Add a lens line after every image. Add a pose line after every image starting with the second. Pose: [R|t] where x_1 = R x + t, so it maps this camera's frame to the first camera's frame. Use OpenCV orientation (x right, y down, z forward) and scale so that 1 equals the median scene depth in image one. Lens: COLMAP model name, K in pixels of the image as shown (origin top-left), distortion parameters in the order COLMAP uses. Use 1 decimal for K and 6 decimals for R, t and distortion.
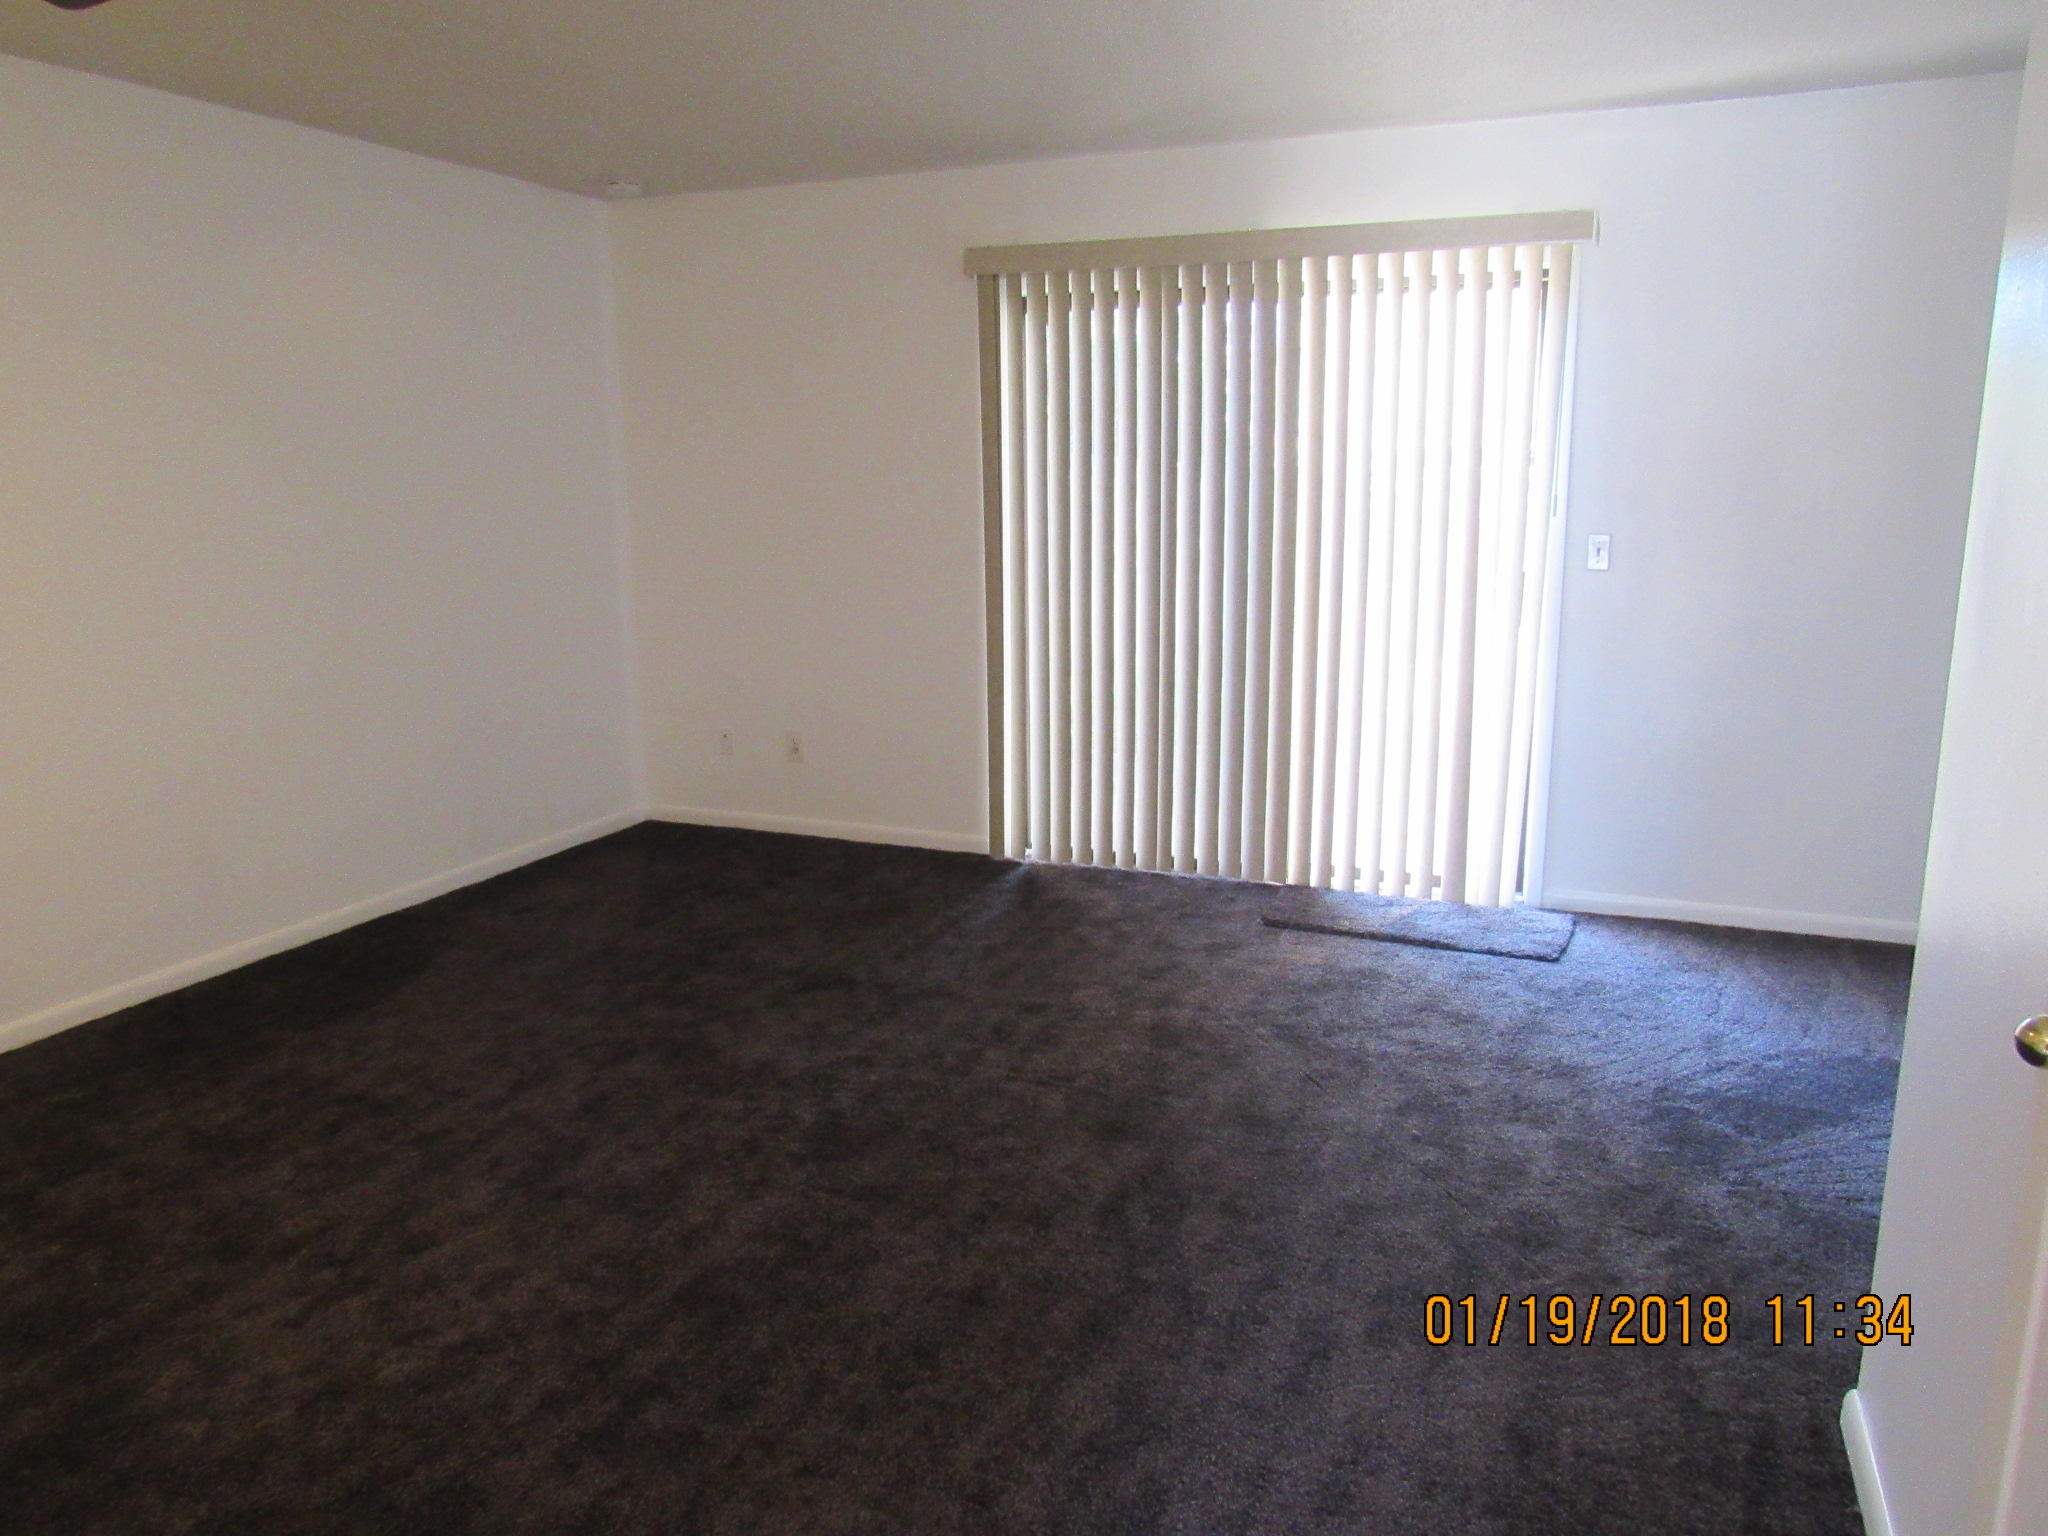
lens RADIAL K [[1476.1, 0, 1024.0], [0, 1476.1, 768.0], [0, 0, 1]] dist [-0.004273, 0.003314]
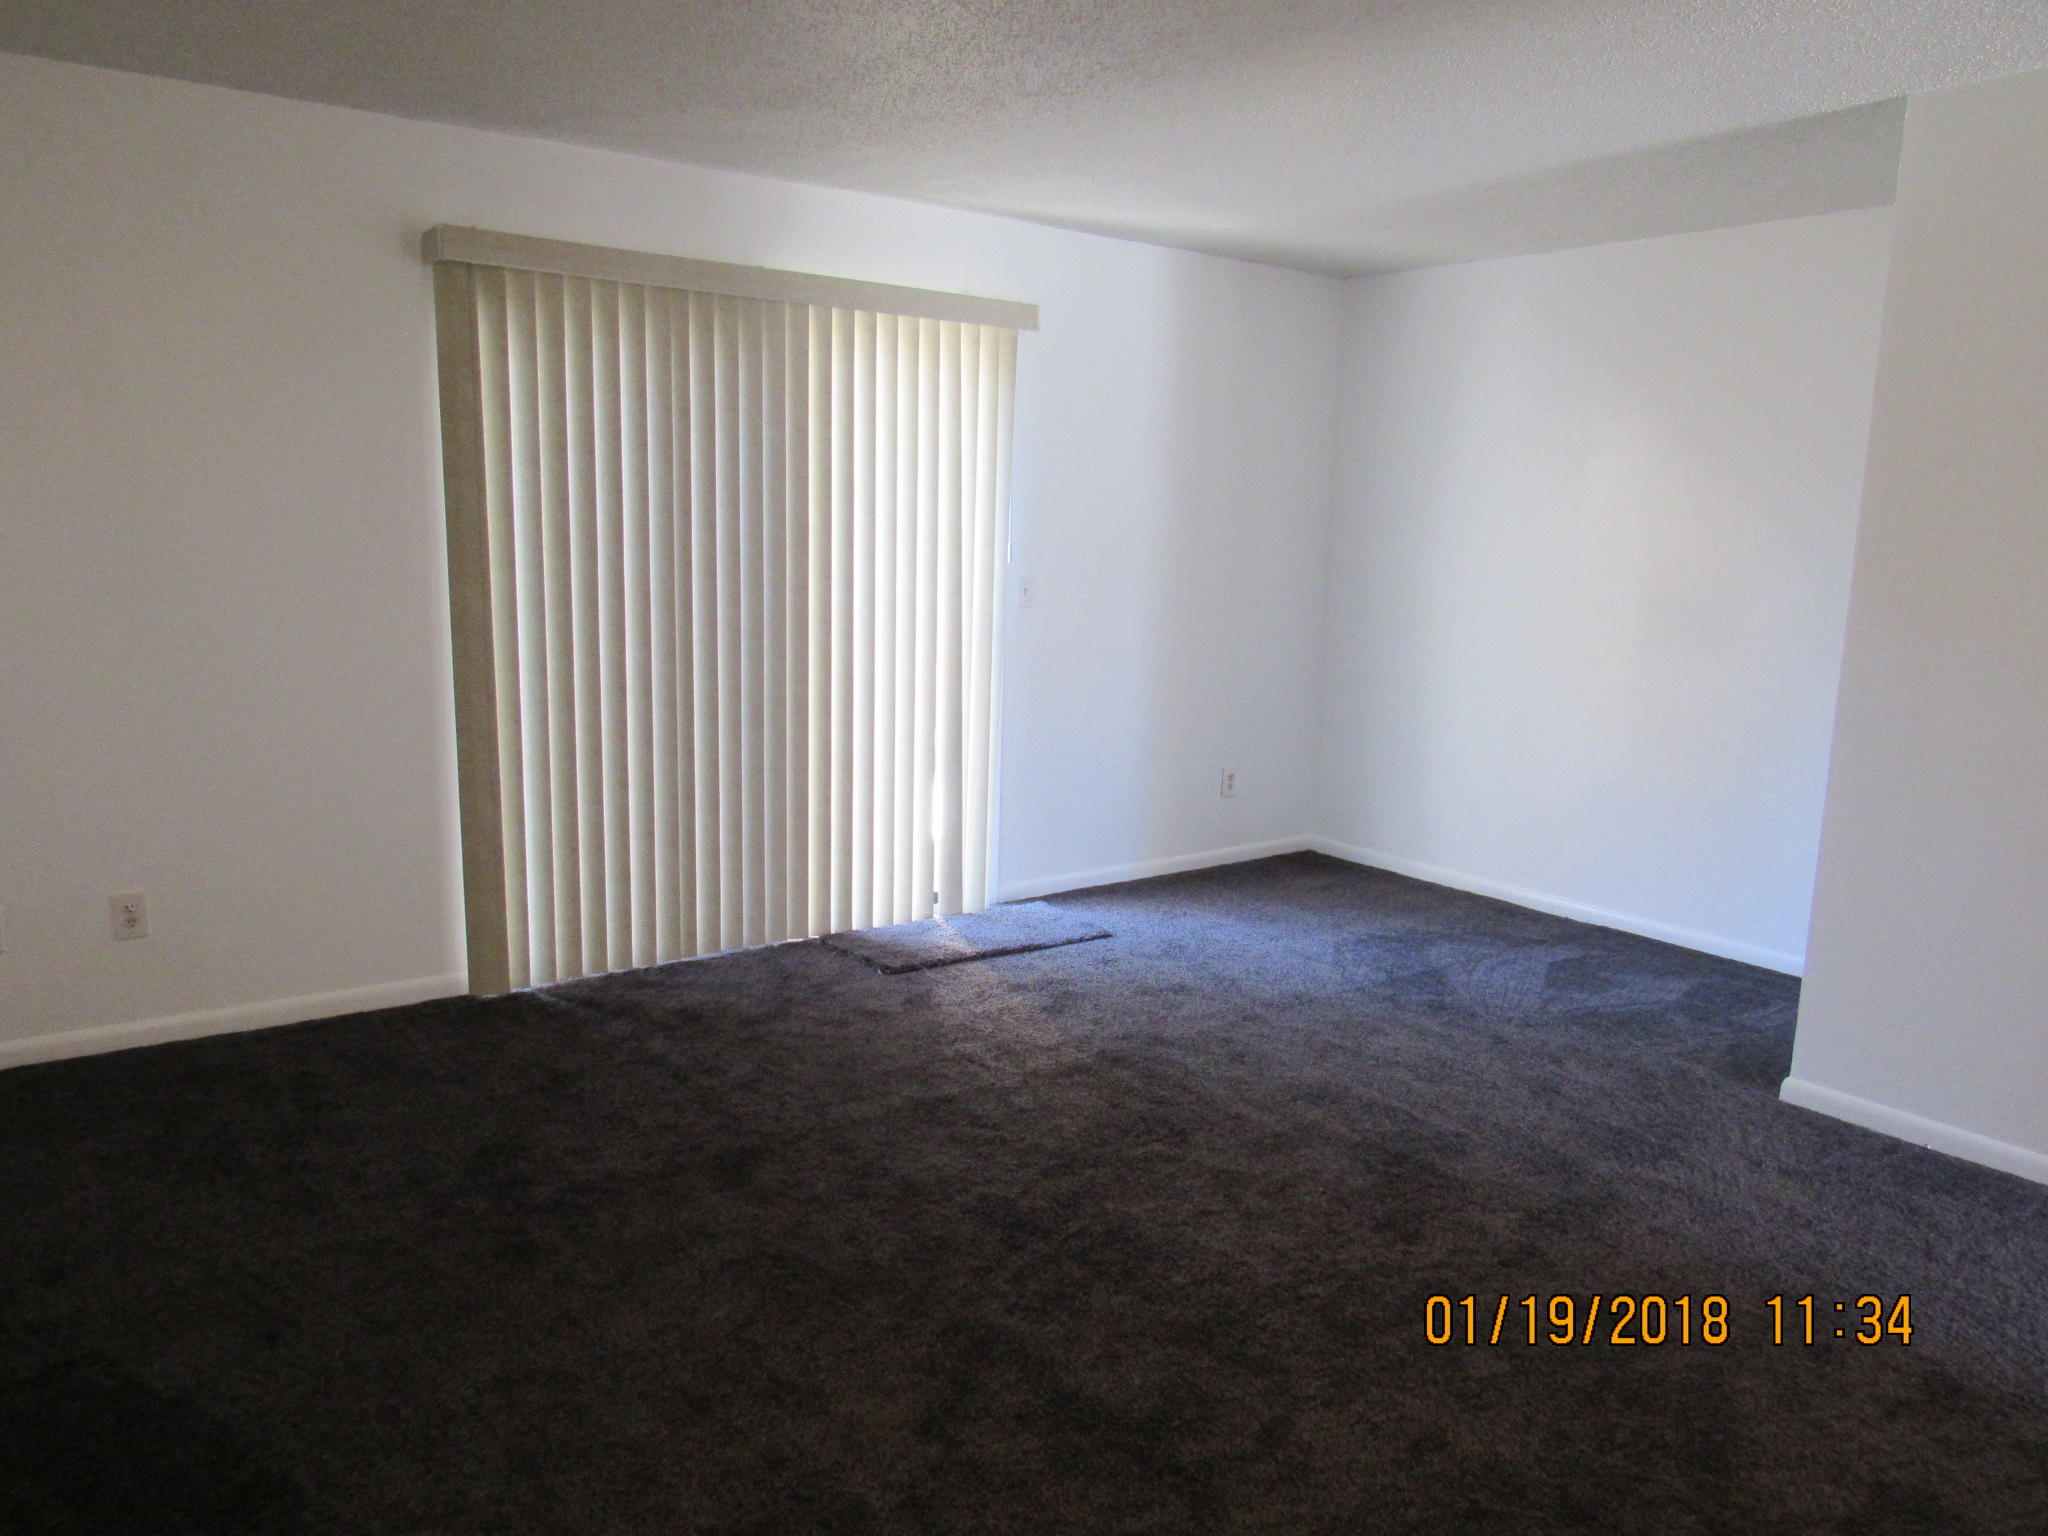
lens RADIAL K [[1459.4, 0, 1024.0], [0, 1459.4, 768.0], [0, 0, 1]] dist [-0.056511, -0.000204]
pose [[0.521464, -0.128974, 0.843470, -0.623379], [0.142993, 0.987740, 0.062631, -0.082399], [-0.841207, 0.087950, 0.533513, 0.402298]]
